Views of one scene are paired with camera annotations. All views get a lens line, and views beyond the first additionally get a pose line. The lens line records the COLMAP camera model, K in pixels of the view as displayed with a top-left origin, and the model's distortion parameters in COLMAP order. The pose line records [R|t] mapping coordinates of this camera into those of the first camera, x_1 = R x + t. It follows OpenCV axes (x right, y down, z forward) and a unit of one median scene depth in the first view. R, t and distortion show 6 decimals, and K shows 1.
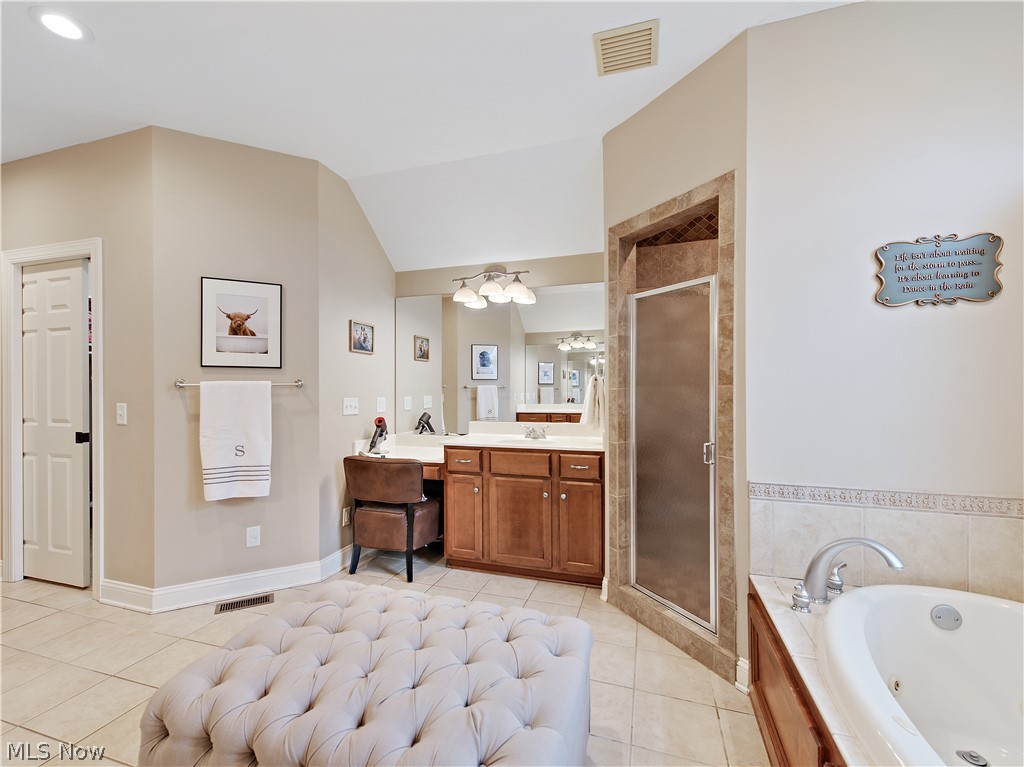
lens RADIAL K [[448.0, 0, 520.5], [0, 448.0, 387.8], [0, 0, 1]] dist [0.001922, 0.000161]
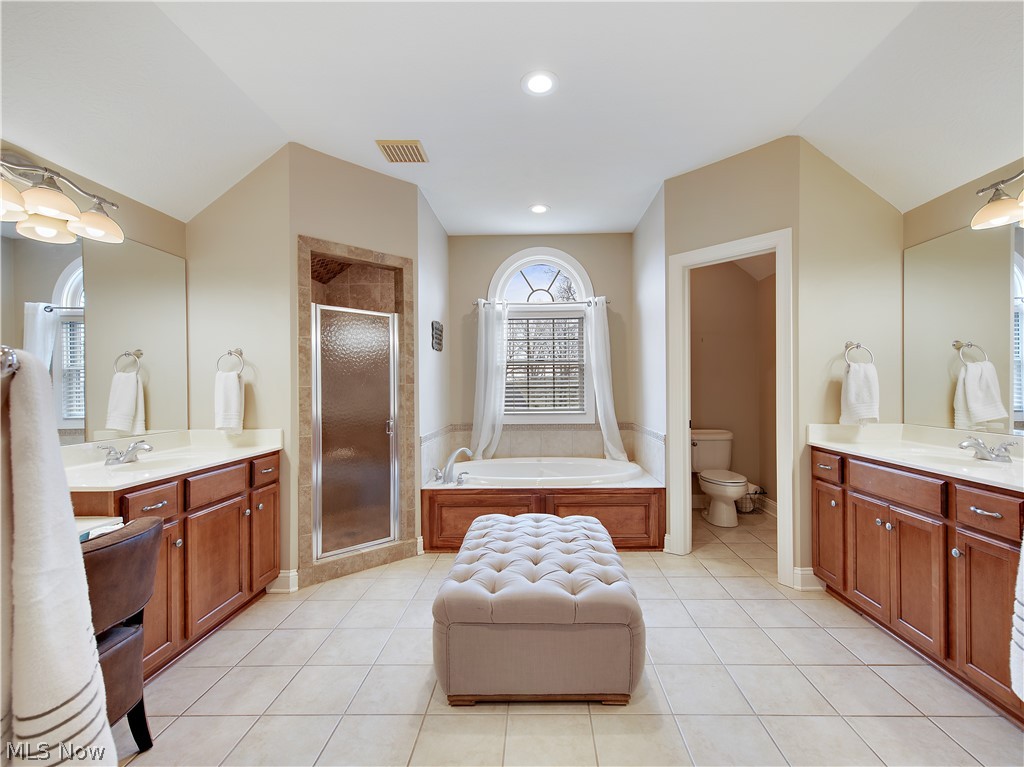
lens RADIAL K [[448.0, 0, 520.5], [0, 448.0, 387.8], [0, 0, 1]] dist [0.001922, 0.000161]
pose [[-0.263056, 0.000281, 0.964781, -1.022385], [0.008397, 0.999963, 0.001998, 0.008226], [-0.964744, 0.008627, -0.263049, 0.826062]]
